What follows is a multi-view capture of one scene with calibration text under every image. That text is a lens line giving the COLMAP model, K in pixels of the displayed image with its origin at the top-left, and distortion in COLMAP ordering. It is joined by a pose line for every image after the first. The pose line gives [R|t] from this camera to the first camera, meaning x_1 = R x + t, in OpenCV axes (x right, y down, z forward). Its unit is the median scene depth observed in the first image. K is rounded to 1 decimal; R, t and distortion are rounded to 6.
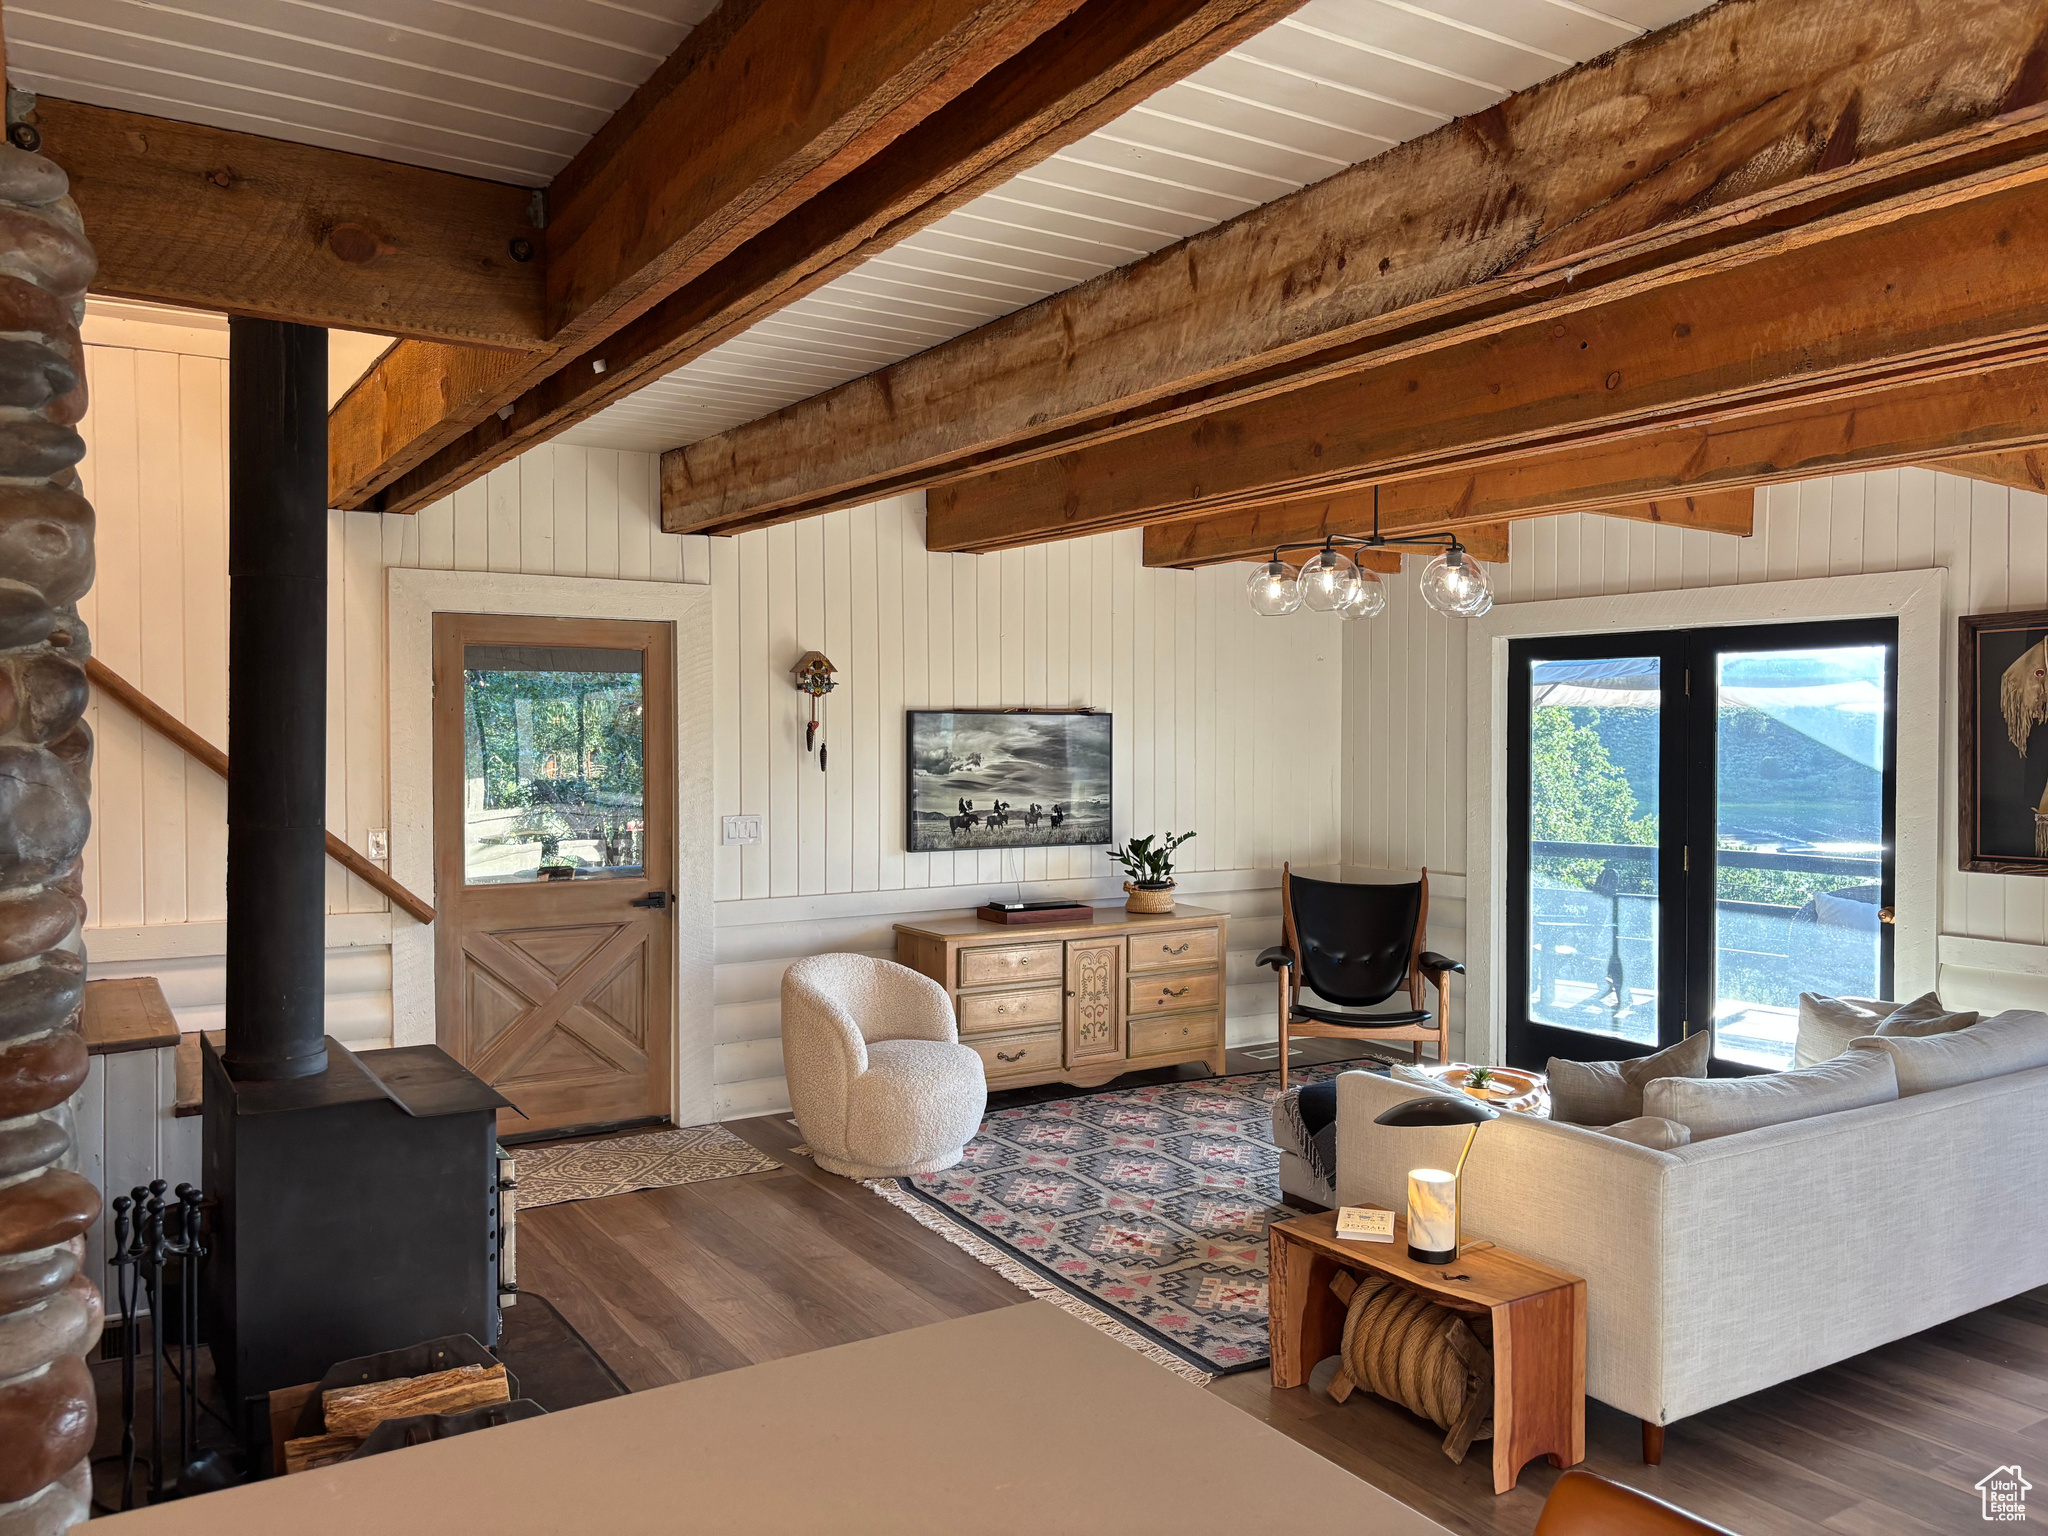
lens RADIAL K [[1551.9, 0, 1024.1], [0, 1551.9, 758.4], [0, 0, 1]] dist [0.079030, -0.079503]
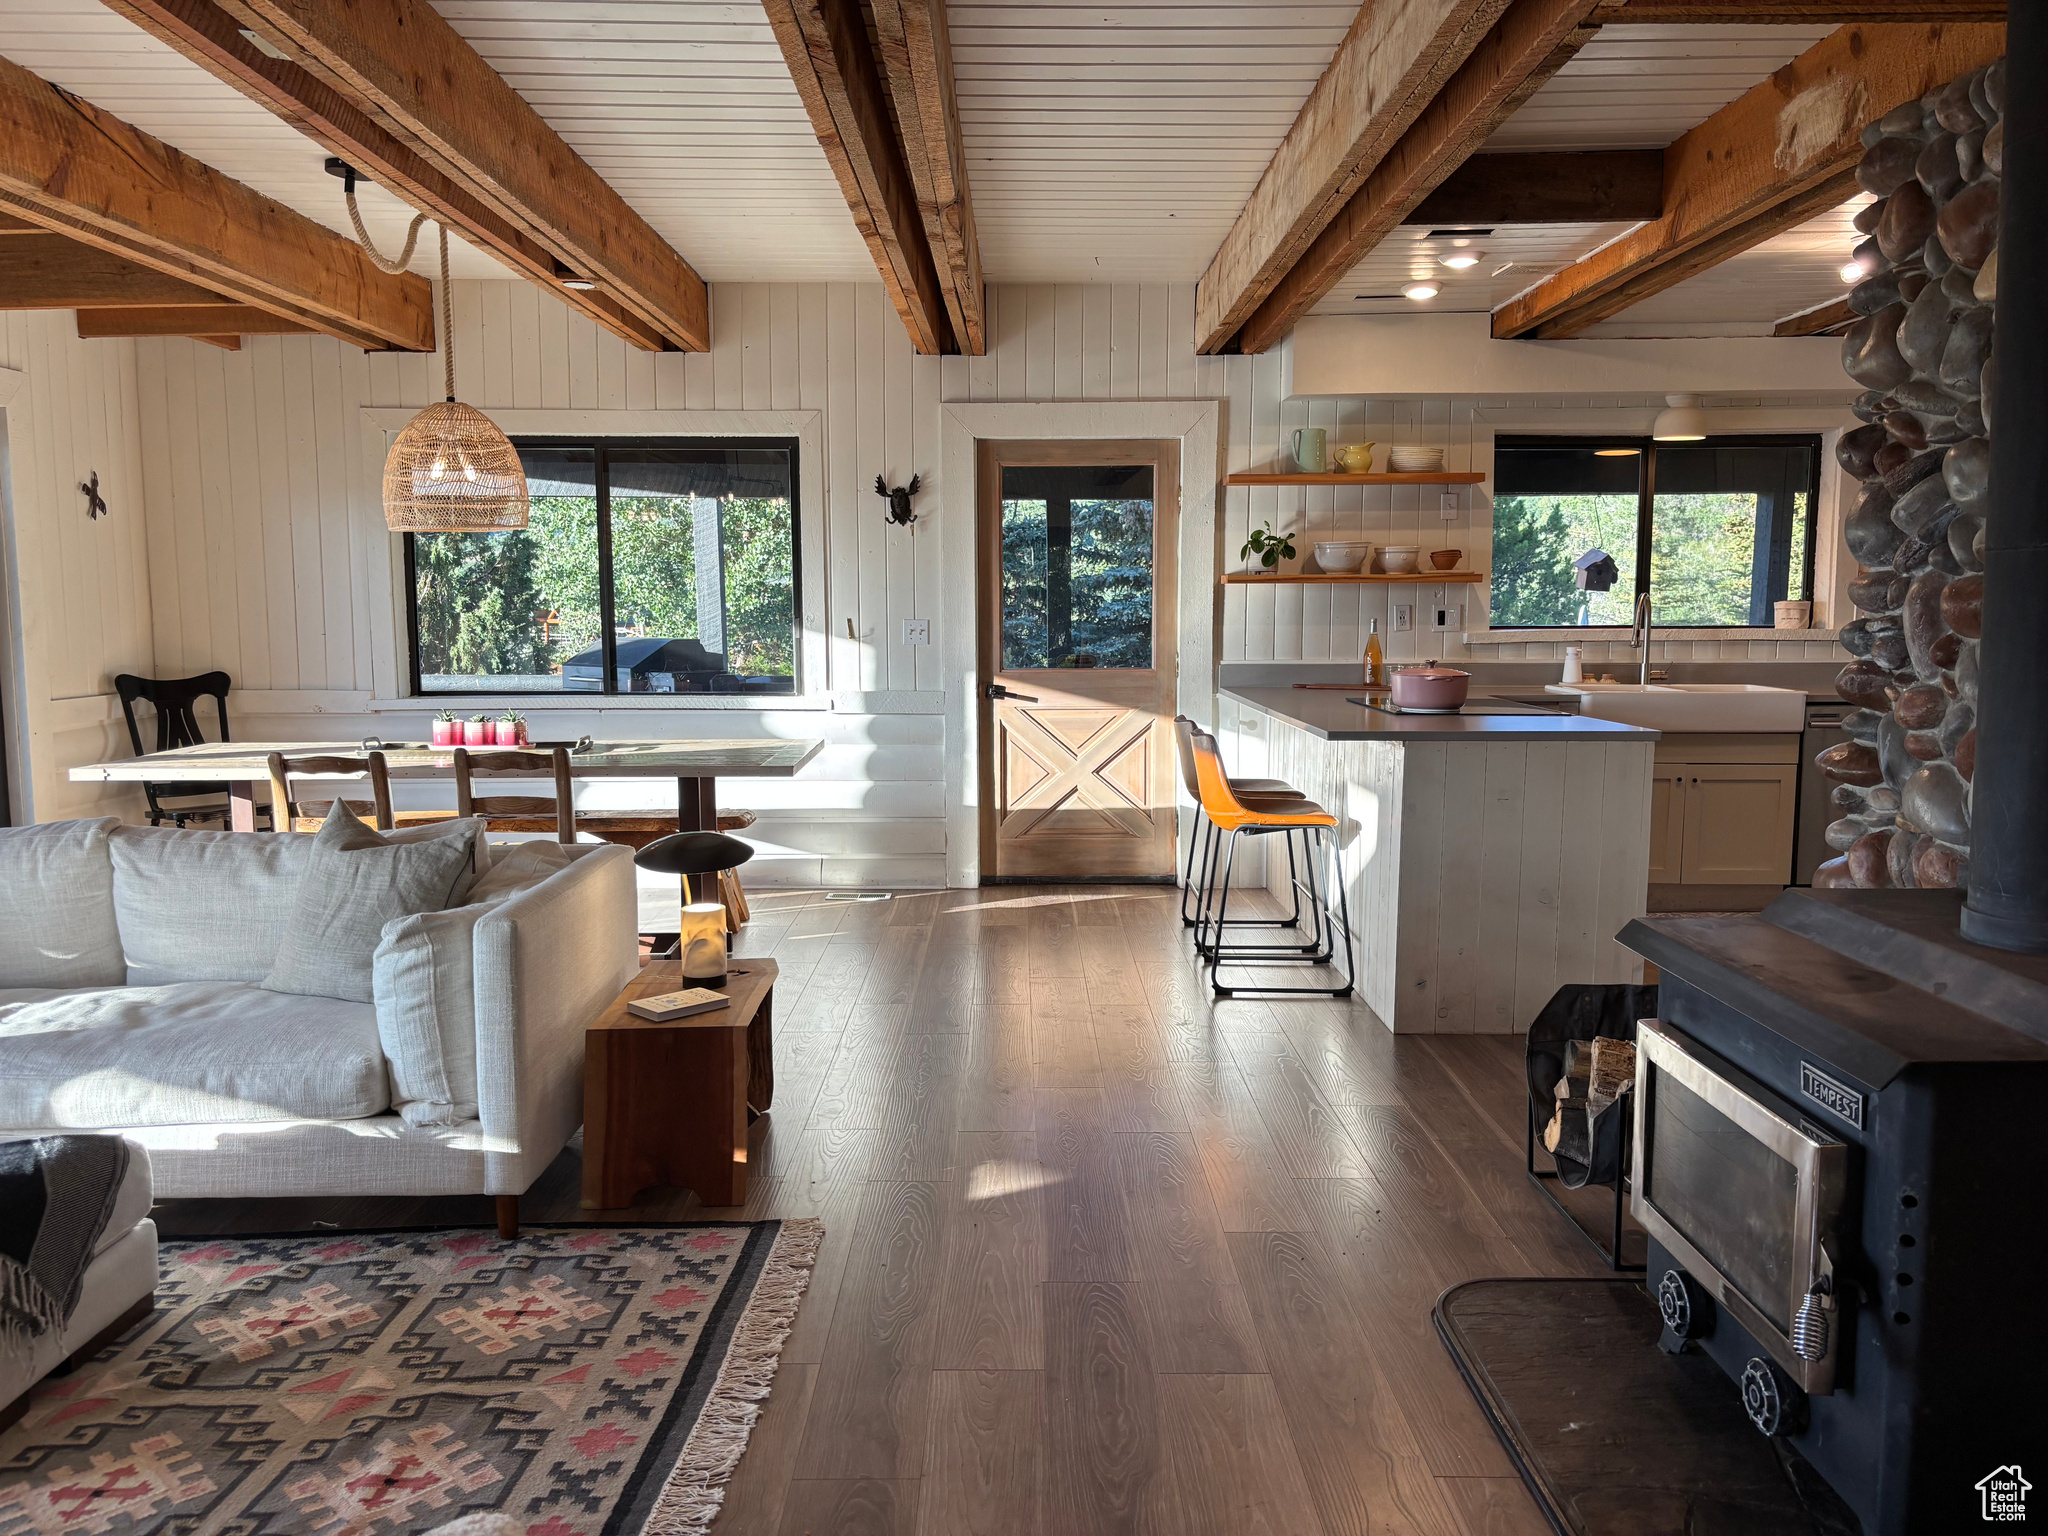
lens RADIAL K [[1547.0, 0, 1017.1], [0, 1547.0, 768.8], [0, 0, 1]] dist [0.048795, -0.051658]
pose [[-0.847599, -0.058863, 0.527362, -0.346916], [0.008589, 0.992176, 0.124550, 0.035927], [-0.530568, 0.110098, -0.840462, 1.331101]]
